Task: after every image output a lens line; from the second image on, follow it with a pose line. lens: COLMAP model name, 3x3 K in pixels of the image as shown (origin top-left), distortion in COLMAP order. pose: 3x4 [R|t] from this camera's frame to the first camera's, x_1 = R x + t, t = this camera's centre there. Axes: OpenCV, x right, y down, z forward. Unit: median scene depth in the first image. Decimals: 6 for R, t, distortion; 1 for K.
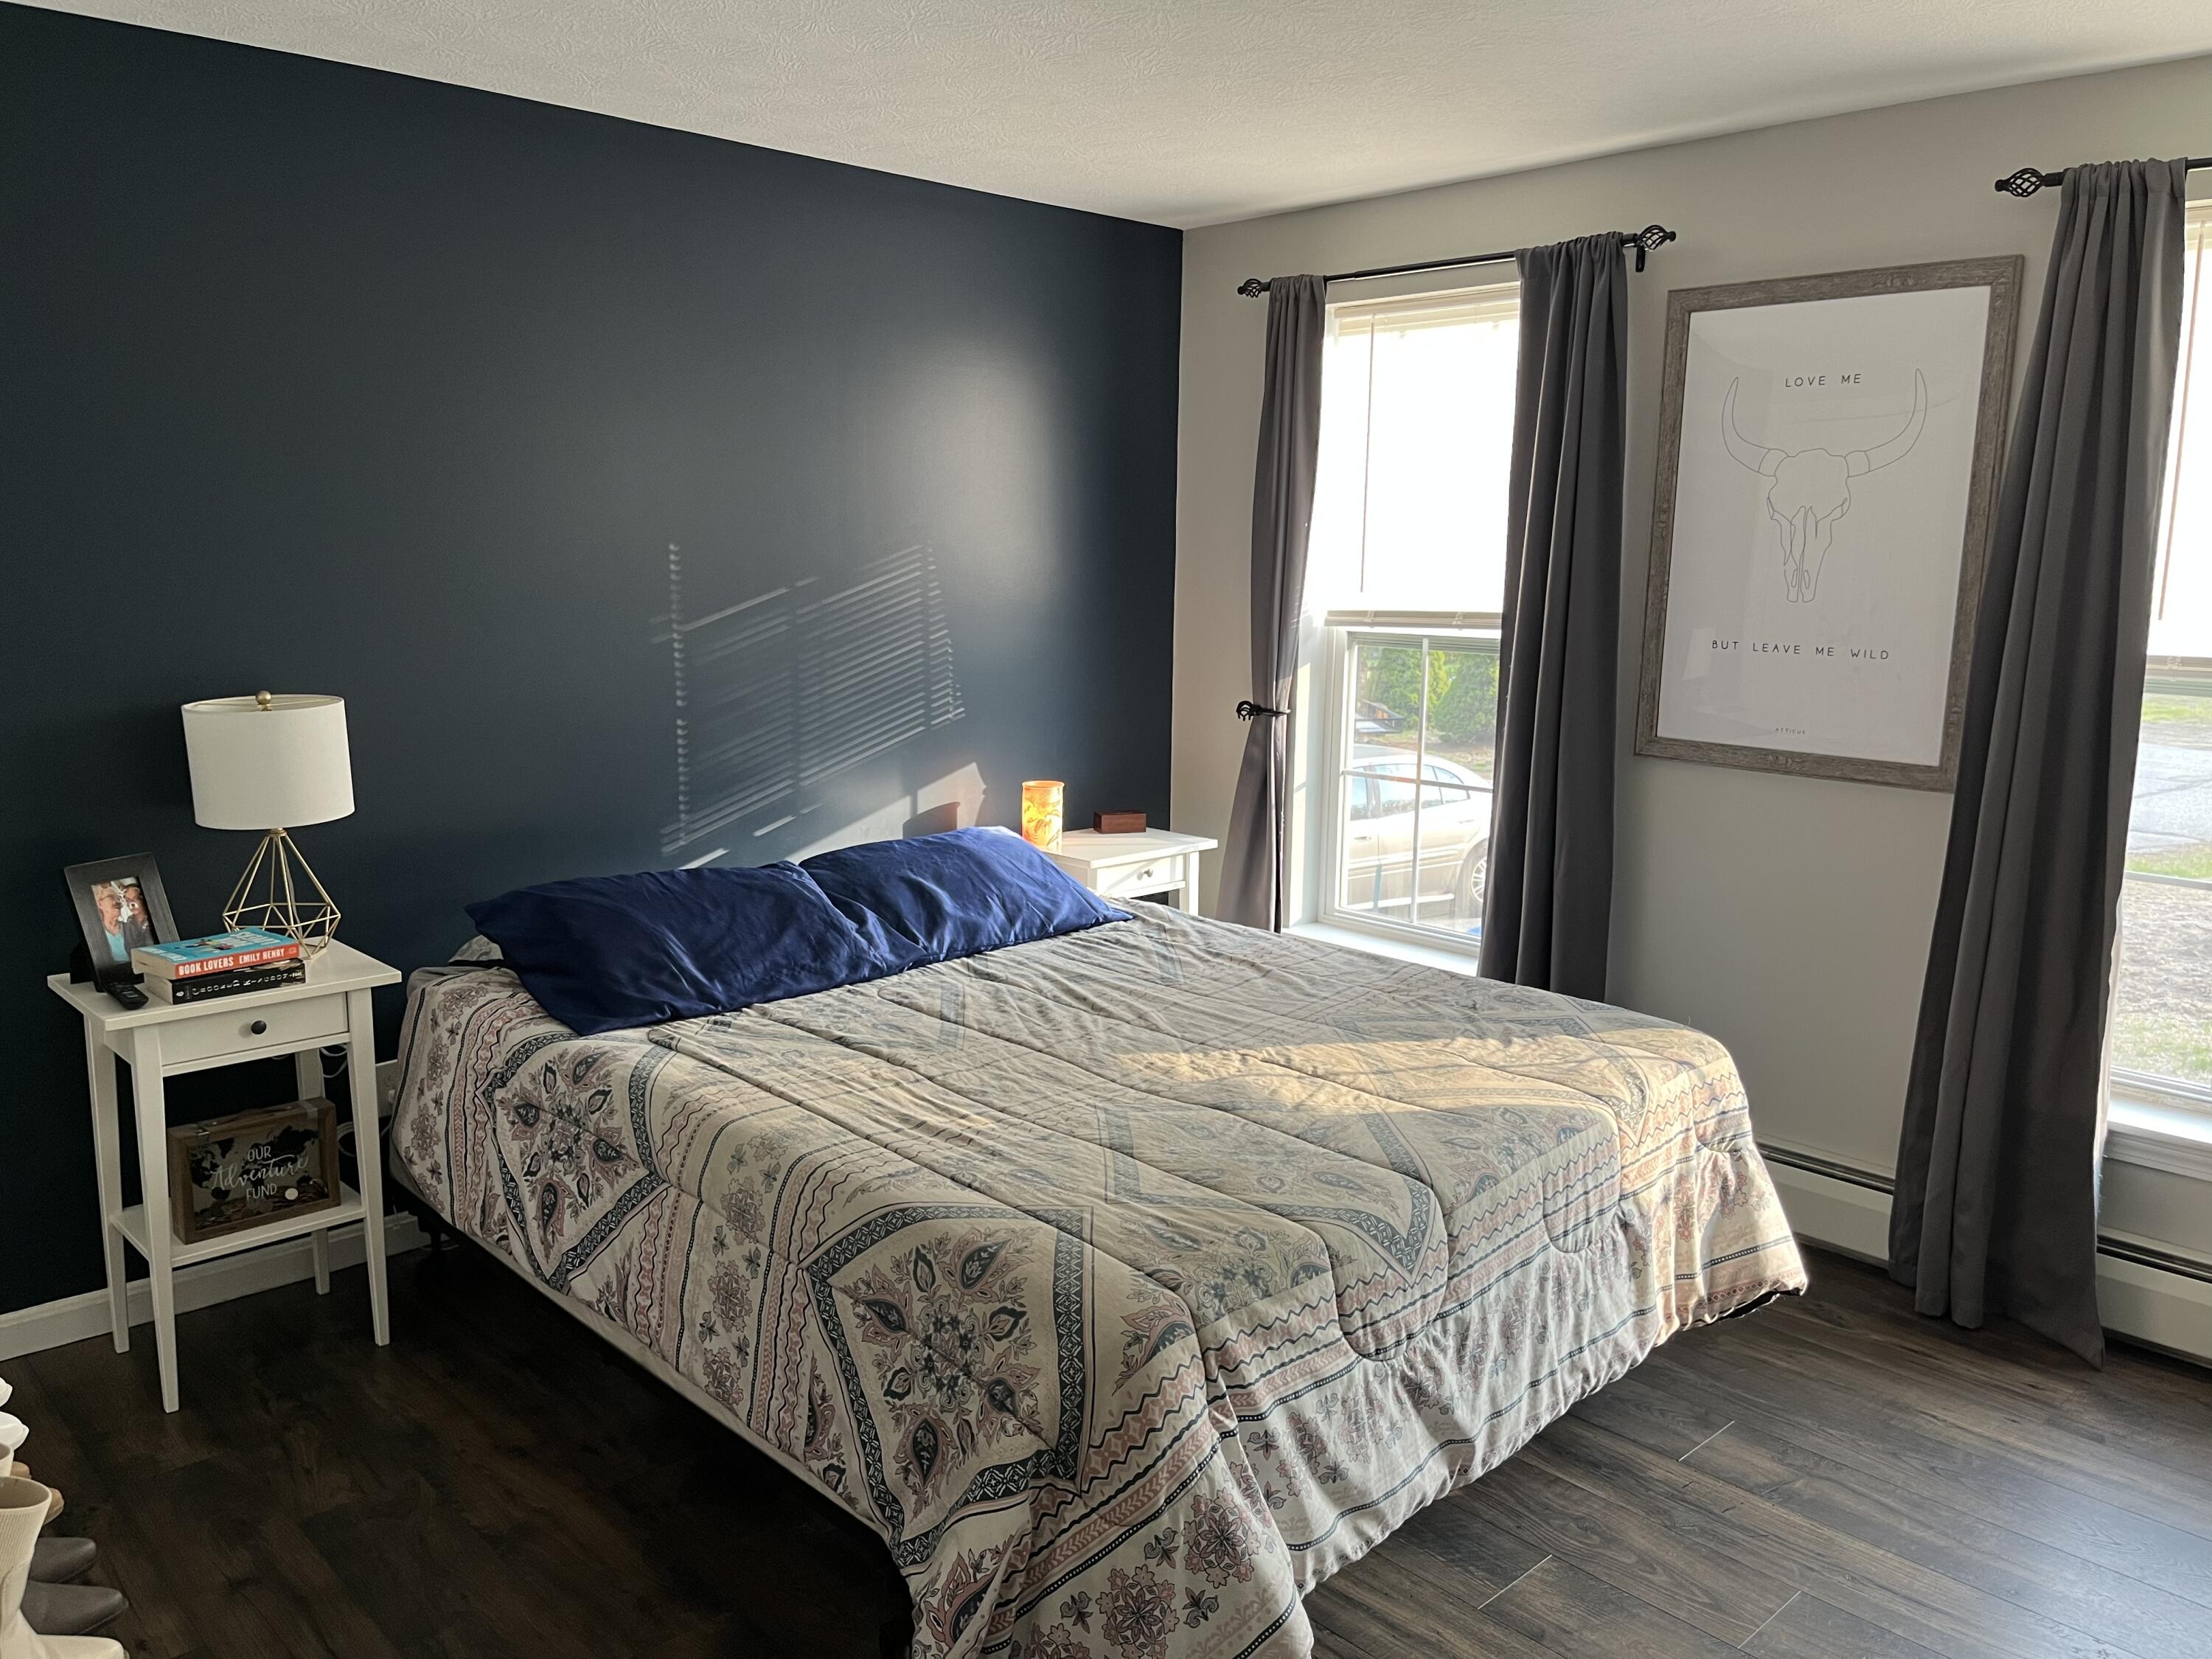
lens RADIAL K [[1667.2, 0, 1015.4], [0, 1667.2, 846.9], [0, 0, 1]] dist [0.047193, -0.076184]
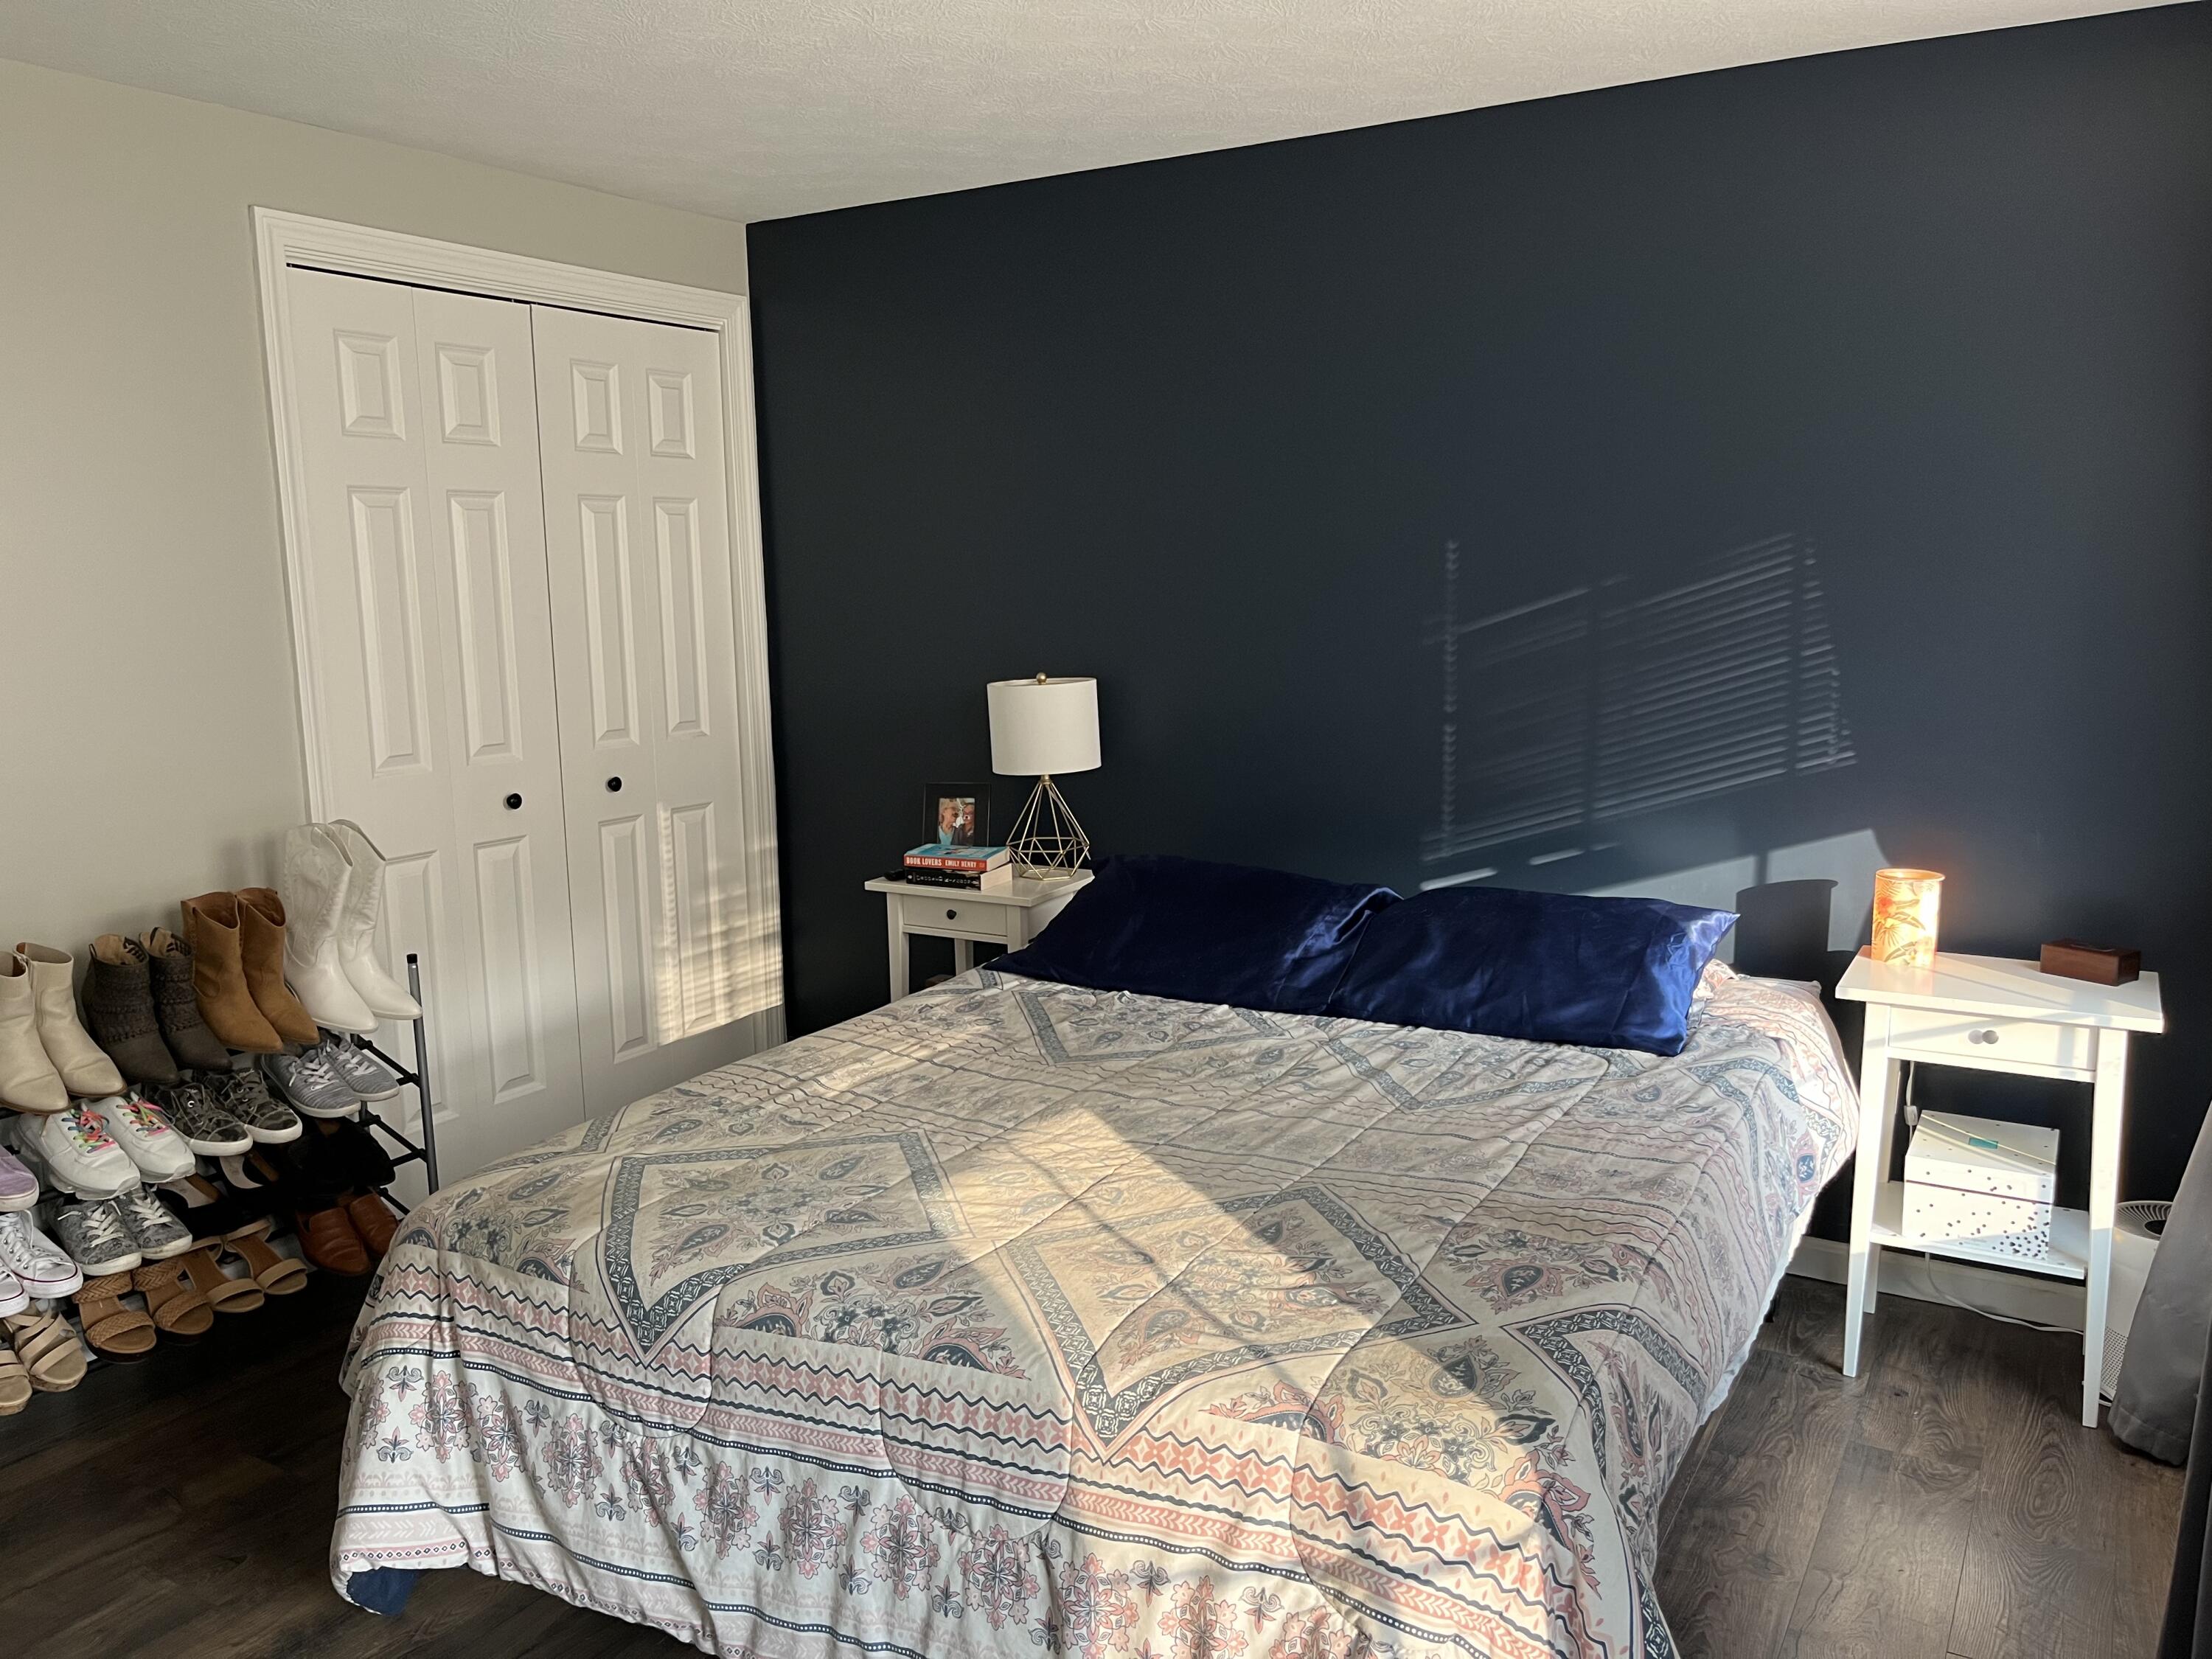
lens RADIAL K [[1667.2, 0, 1108.6], [0, 1667.2, 827.0], [0, 0, 1]] dist [0.047193, -0.076184]
pose [[0.294250, 0.132737, -0.946466, 0.819923], [-0.148601, 0.984619, 0.091889, -0.101036], [0.944105, 0.113607, 0.309449, 0.681974]]
